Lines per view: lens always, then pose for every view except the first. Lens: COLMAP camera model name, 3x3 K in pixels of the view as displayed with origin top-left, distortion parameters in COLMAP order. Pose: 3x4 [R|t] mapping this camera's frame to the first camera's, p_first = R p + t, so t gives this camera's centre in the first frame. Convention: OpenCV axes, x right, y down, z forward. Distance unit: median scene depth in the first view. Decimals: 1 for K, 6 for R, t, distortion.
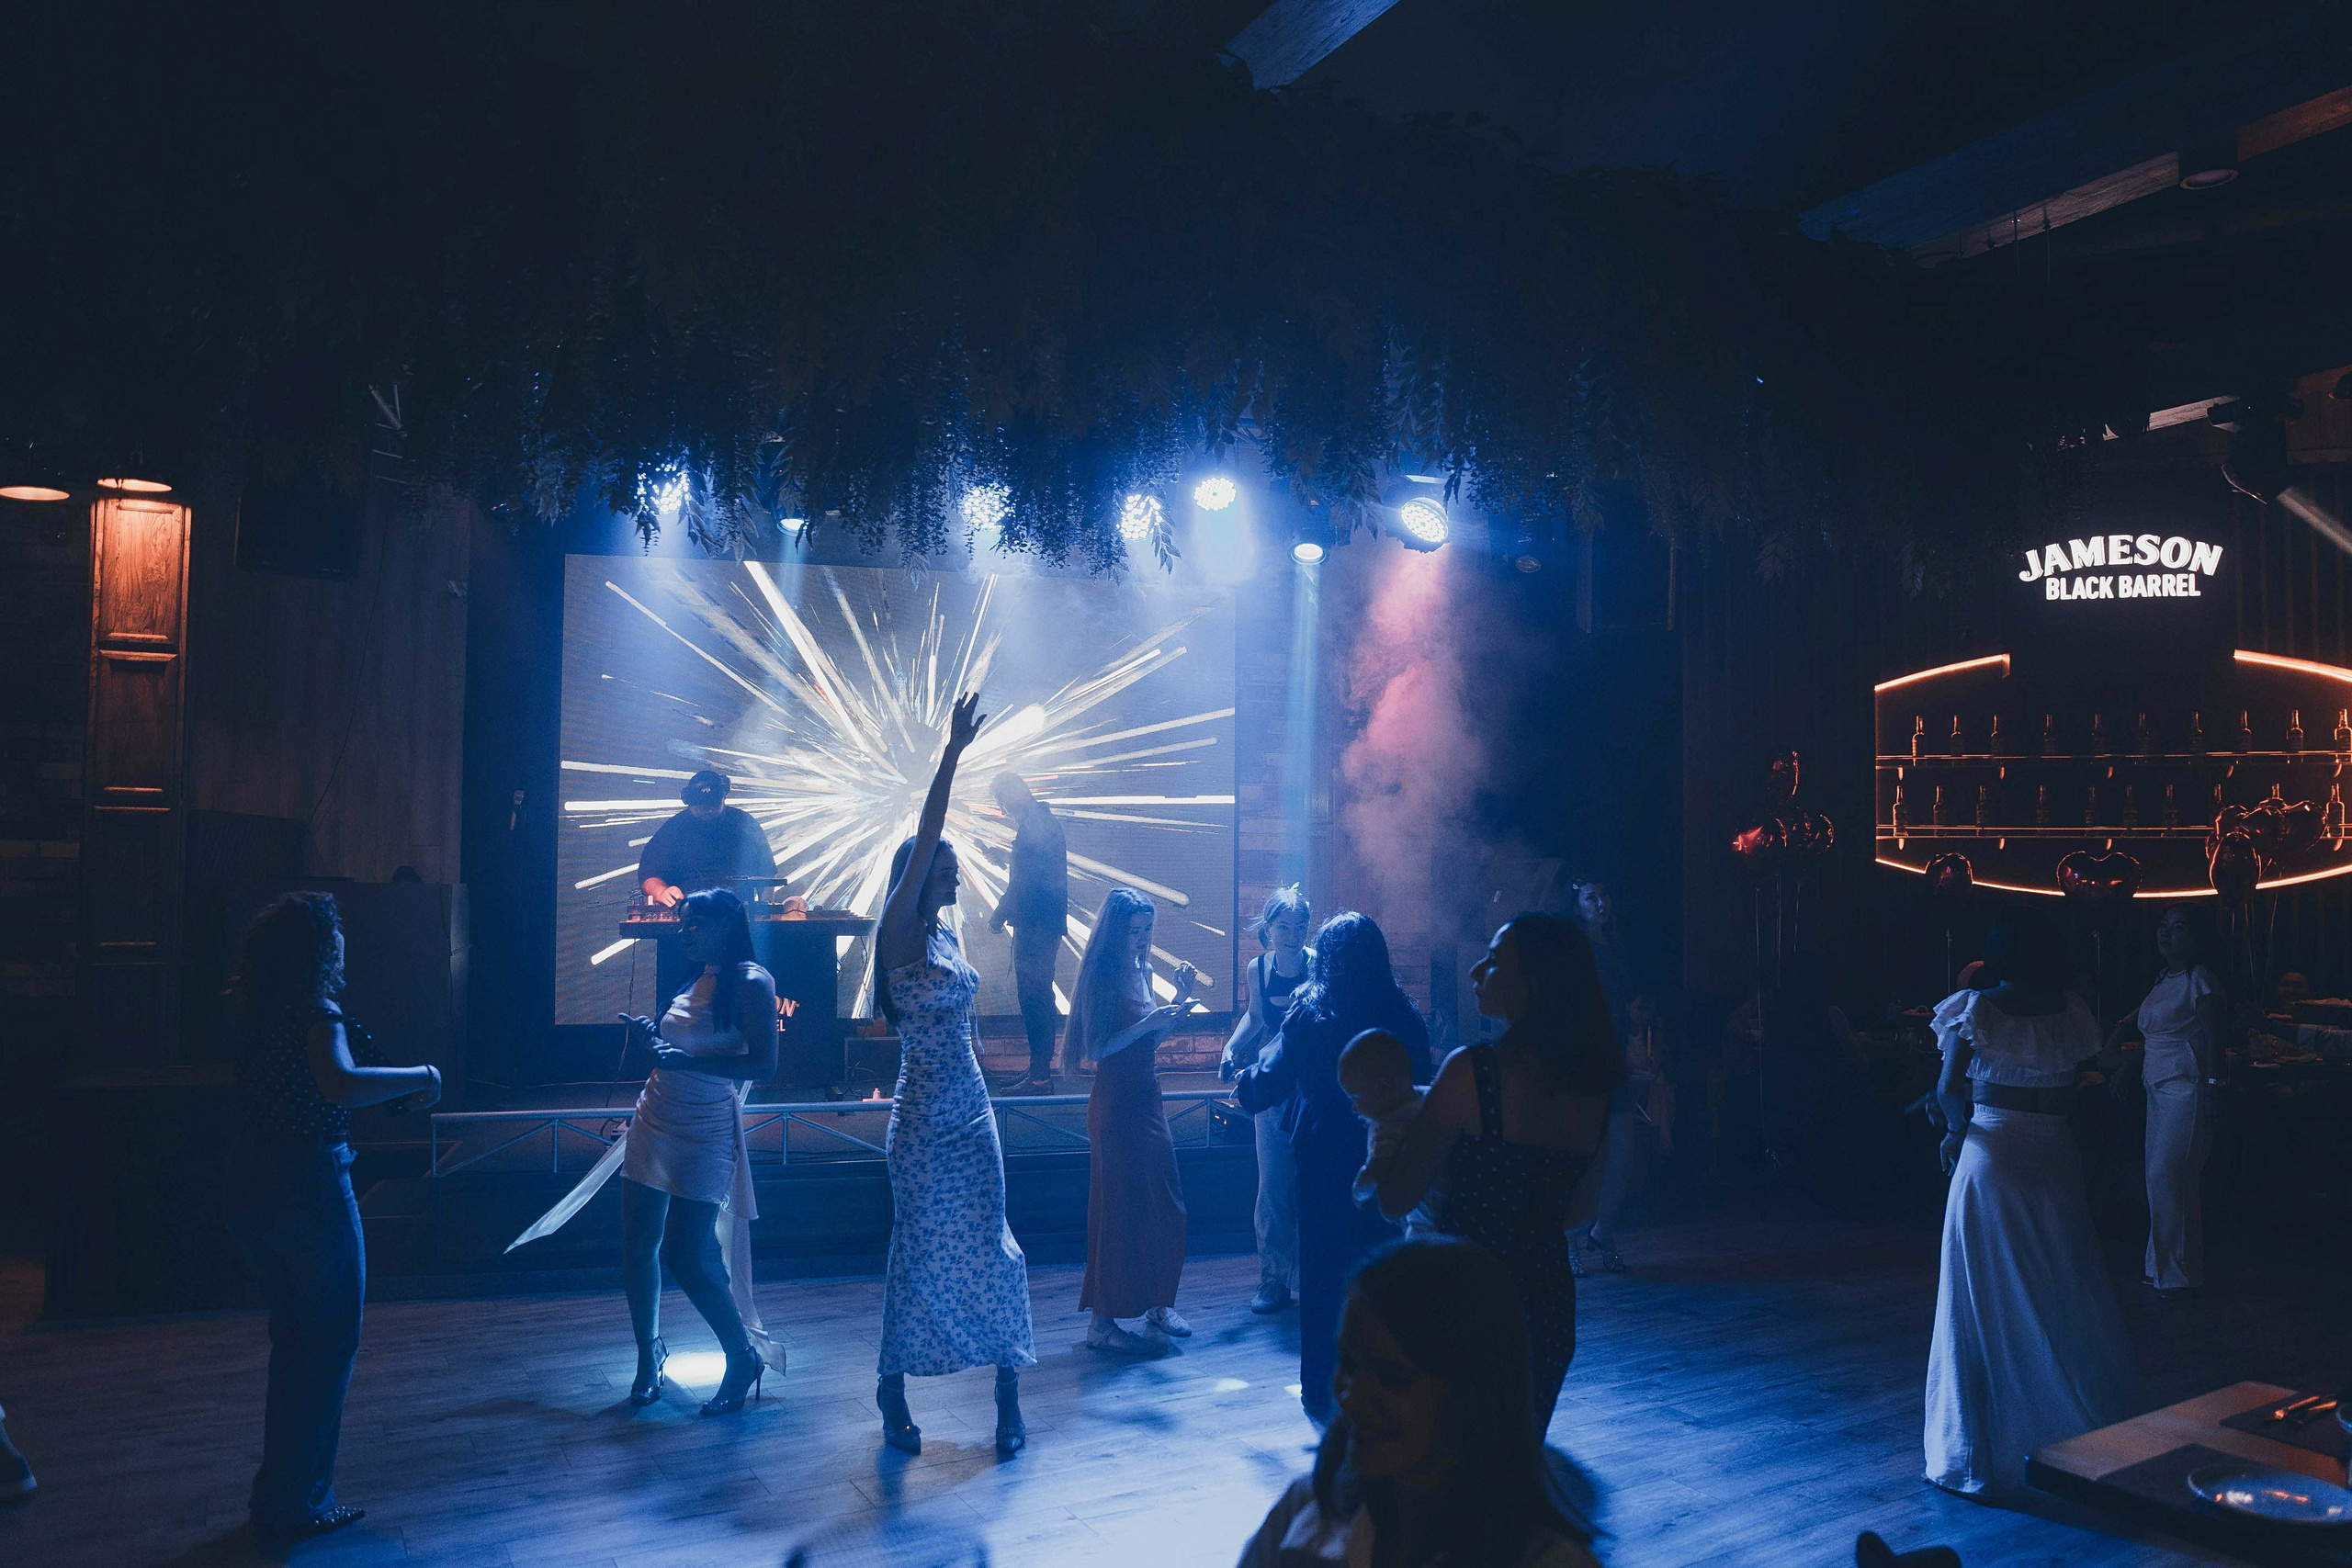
lens RADIAL K [[1629.1, 0, 1175.2], [0, 1629.1, 779.5], [0, 0, 1]] dist [-0.009789, -0.001993]
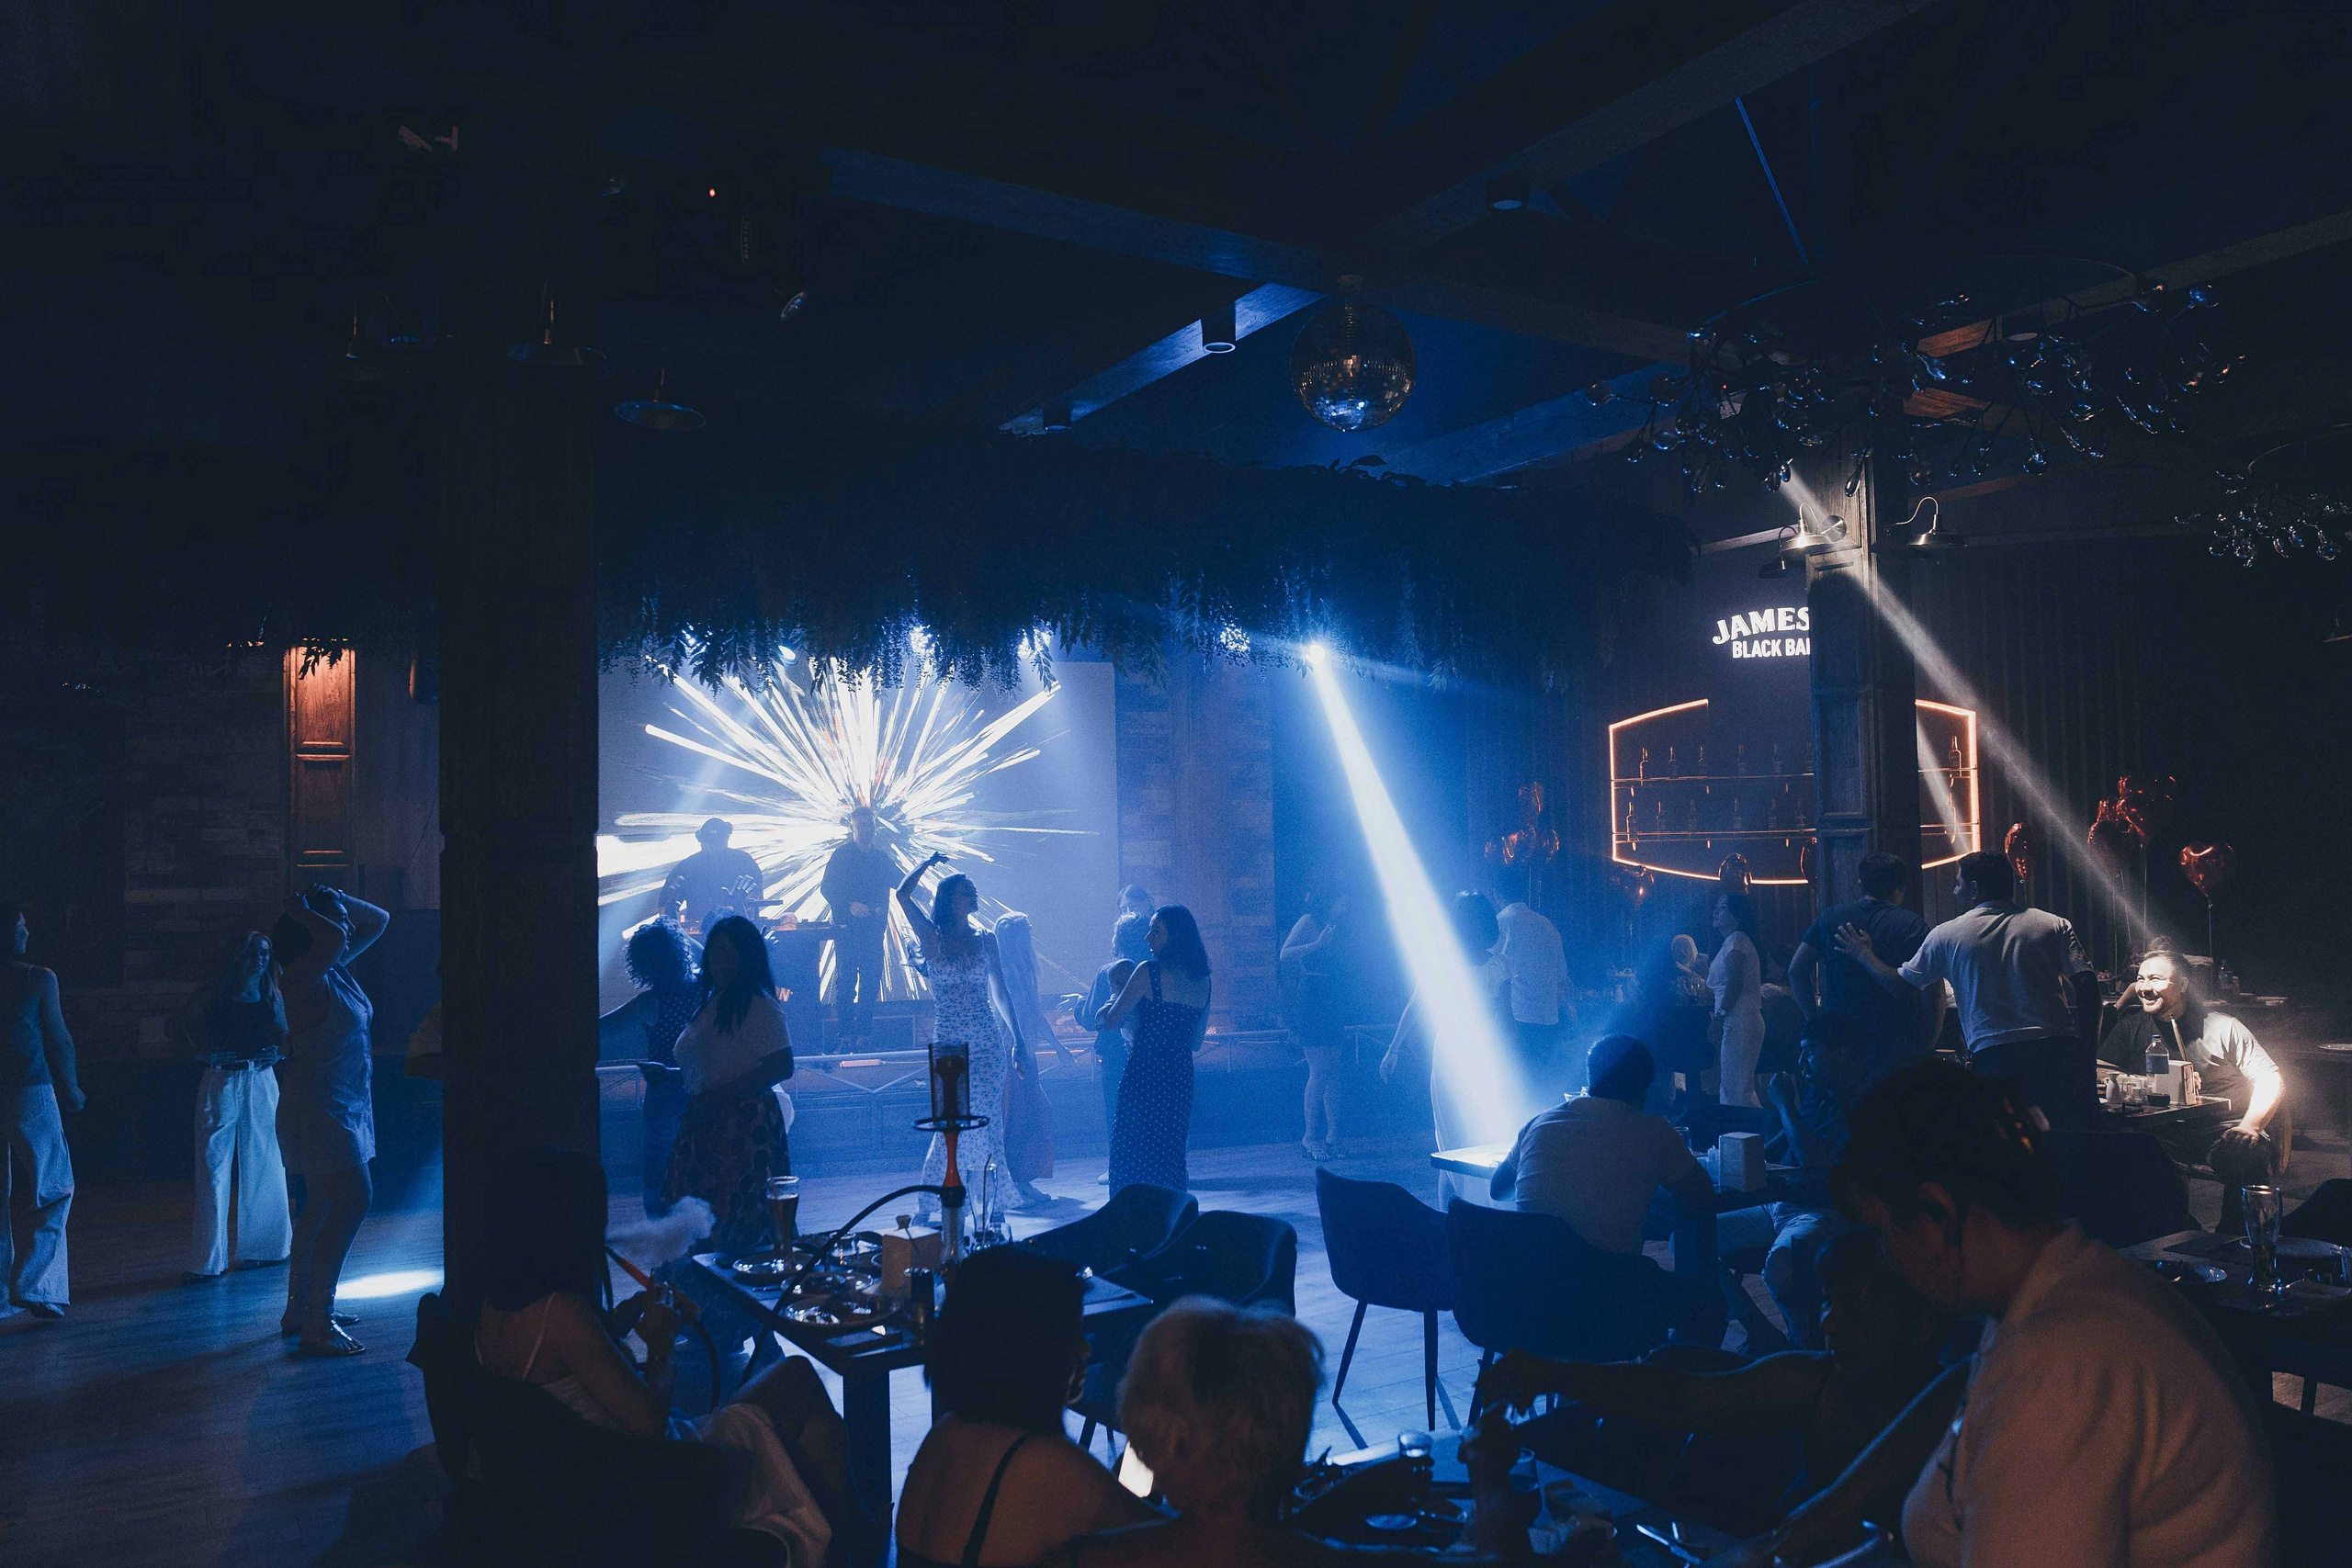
lens RADIAL K [[1759.1, 0, 1178.7], [0, 1759.1, 793.8], [0, 0, 1]] dist [0.009426, 0.001617]
pose [[0.998723, -0.027029, 0.042685, 0.027403], [0.026504, 0.999566, 0.012831, -0.031487], [-0.043013, -0.011683, 0.999006, -0.401973]]
